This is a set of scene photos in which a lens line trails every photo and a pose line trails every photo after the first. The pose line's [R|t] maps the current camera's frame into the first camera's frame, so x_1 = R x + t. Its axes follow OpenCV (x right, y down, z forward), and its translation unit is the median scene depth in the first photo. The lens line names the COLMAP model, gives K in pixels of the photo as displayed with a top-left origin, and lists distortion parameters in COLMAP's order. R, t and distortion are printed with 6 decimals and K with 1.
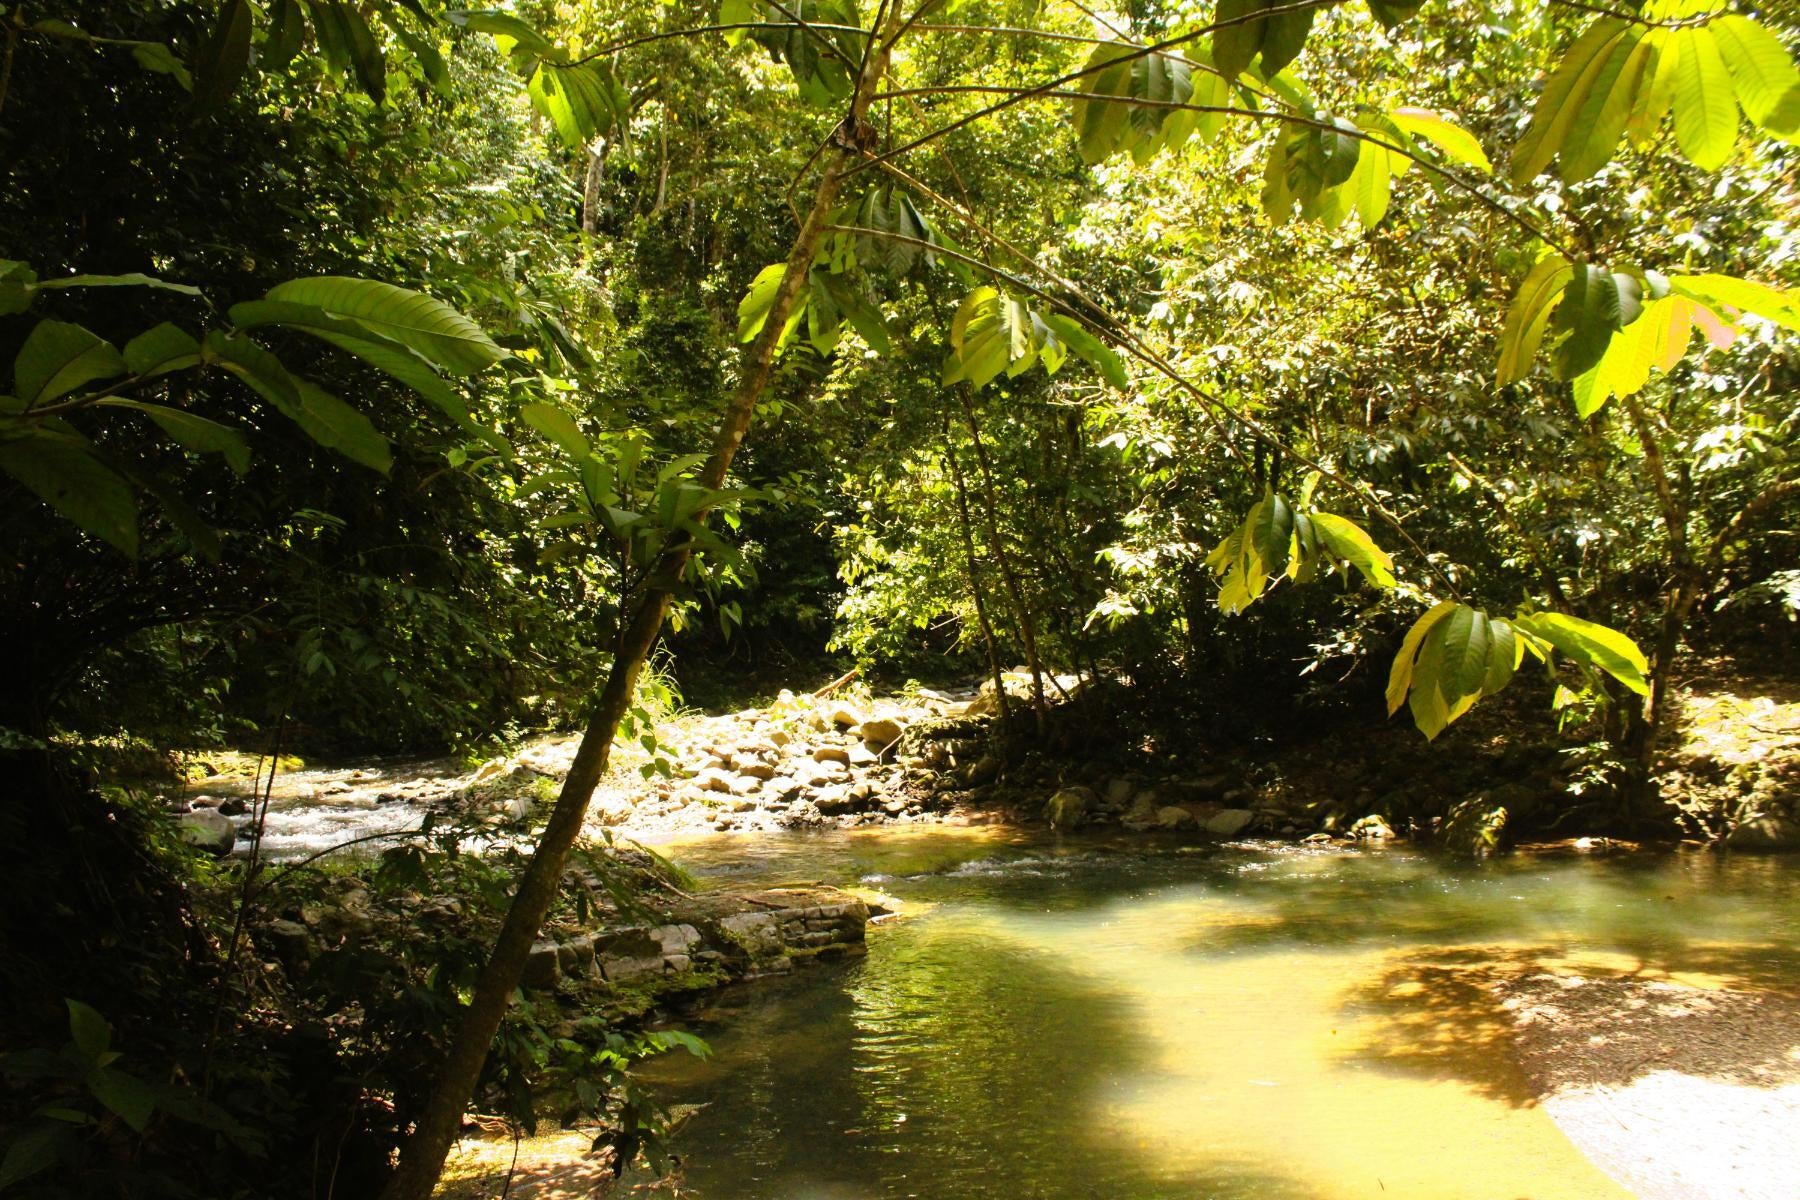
lens RADIAL K [[1512.1, 0, 891.5], [0, 1512.1, 602.1], [0, 0, 1]] dist [-0.161019, 0.146949]
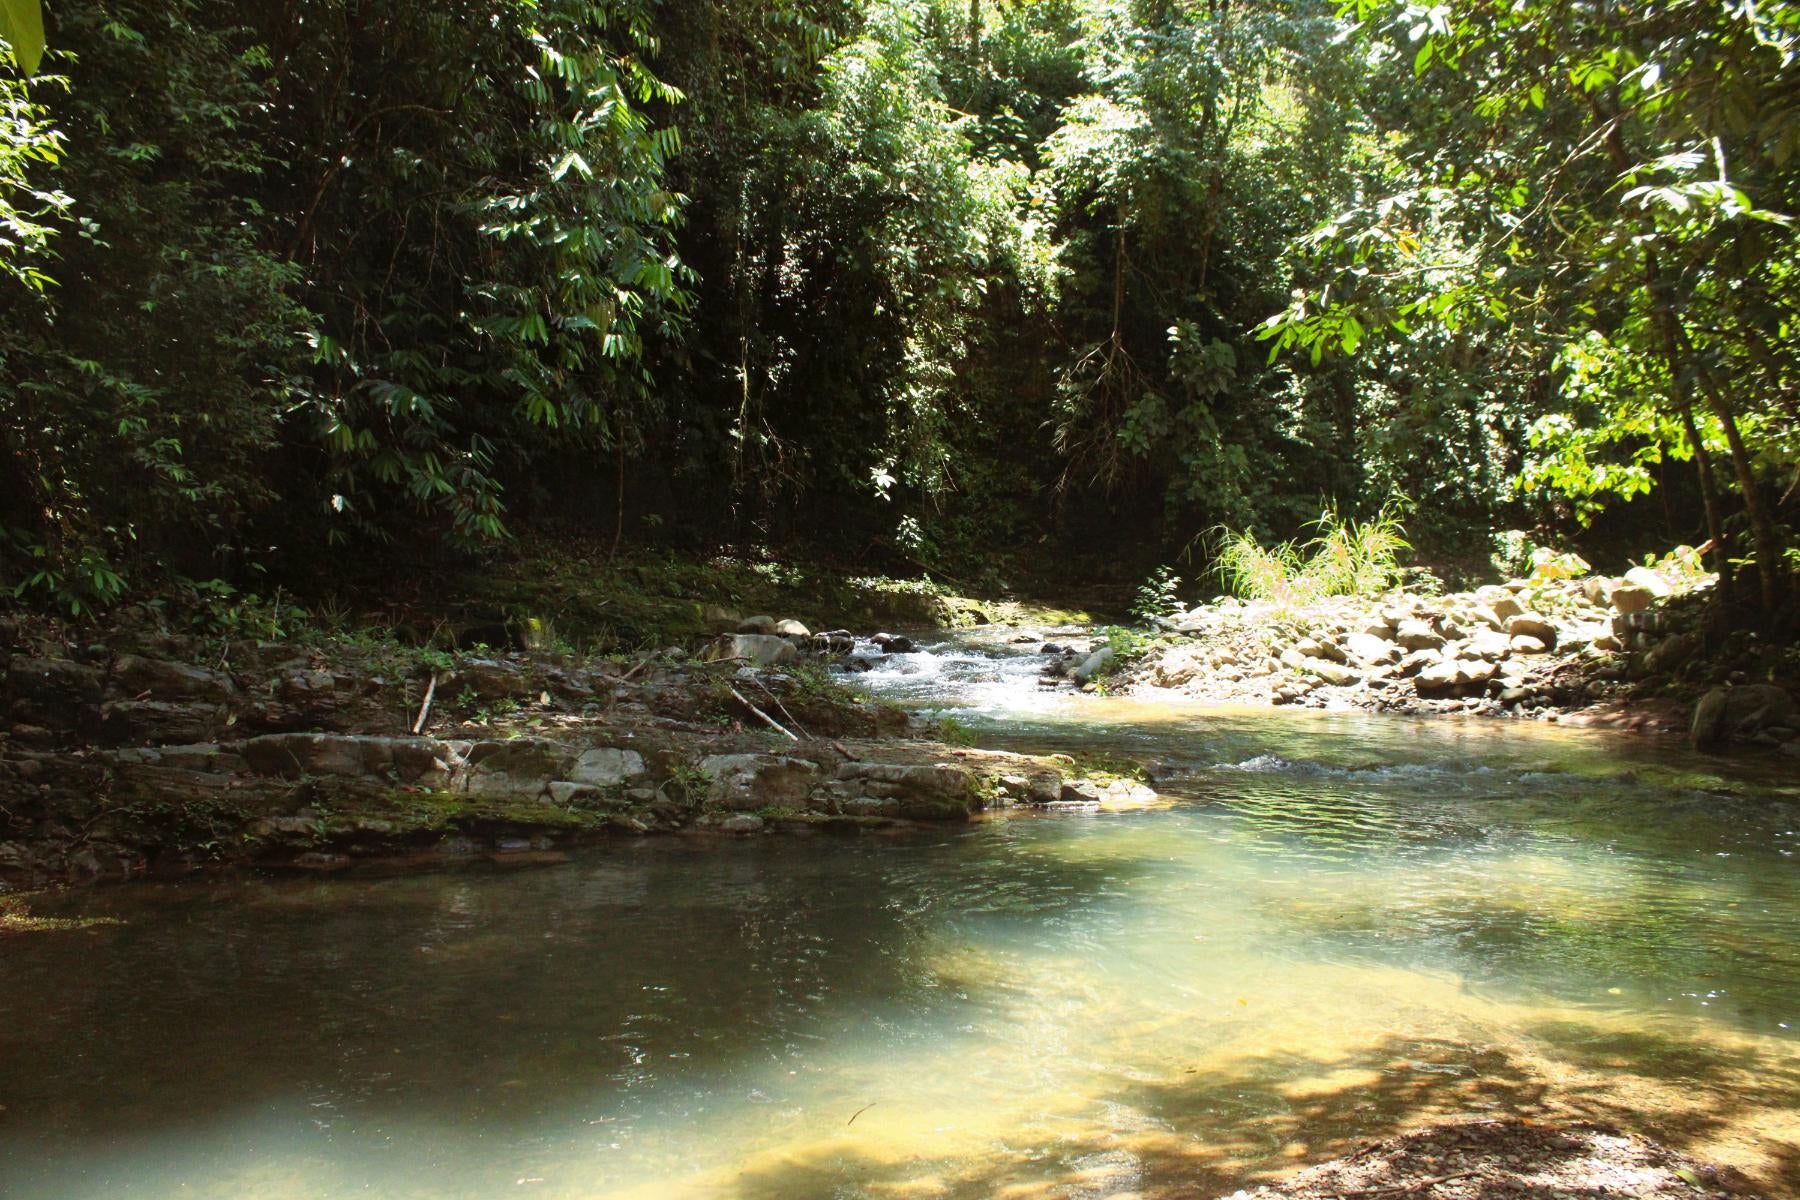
lens RADIAL K [[1512.1, 0, 891.5], [0, 1512.1, 602.1], [0, 0, 1]] dist [-0.161019, 0.146949]
pose [[0.711828, 0.049574, -0.700602, 0.360945], [-0.005436, 0.997865, 0.065084, 0.064046], [0.702332, -0.042520, 0.710578, 0.397438]]
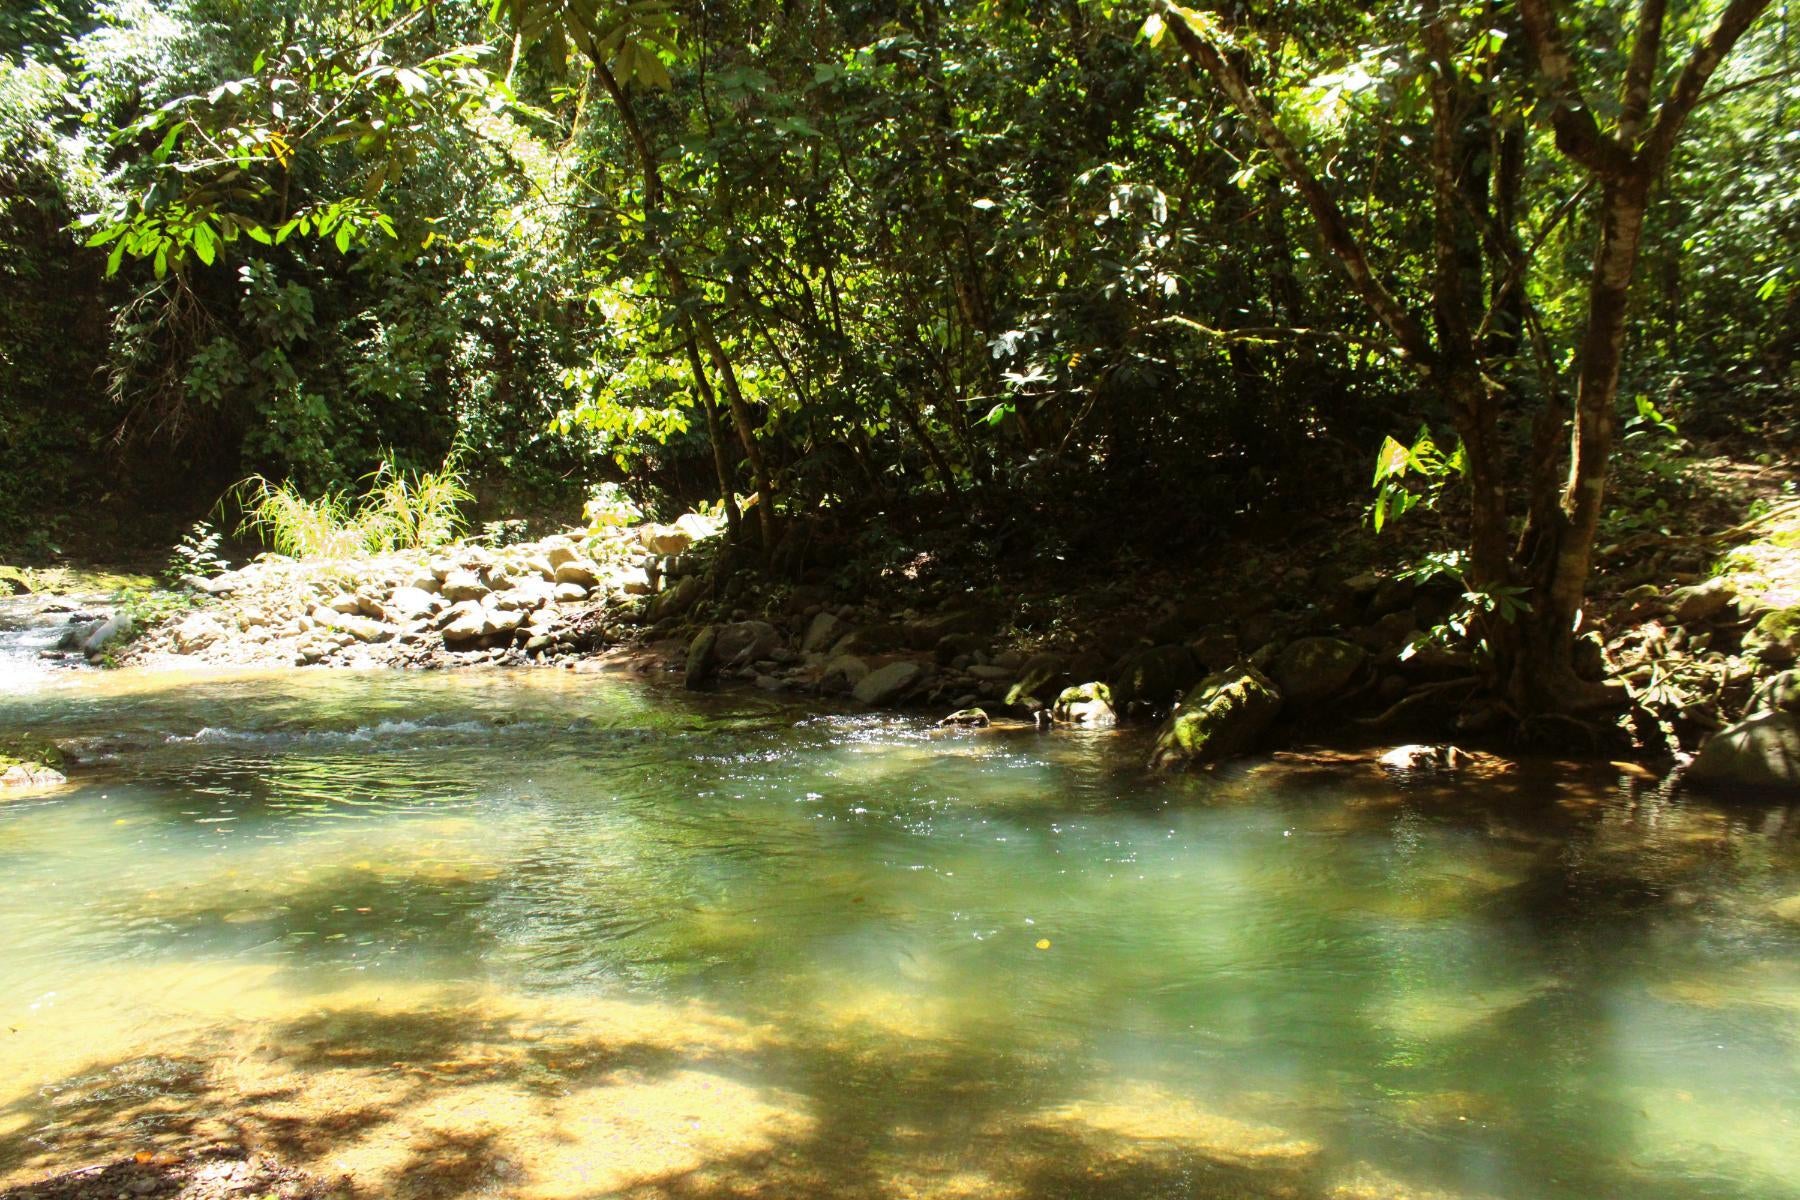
lens RADIAL K [[1512.1, 0, 891.5], [0, 1512.1, 602.1], [0, 0, 1]] dist [-0.161019, 0.146949]
pose [[0.973384, 0.031127, -0.227056, 0.413609], [-0.011438, 0.996097, 0.087517, 0.071256], [0.228894, -0.082591, 0.969941, 0.479008]]
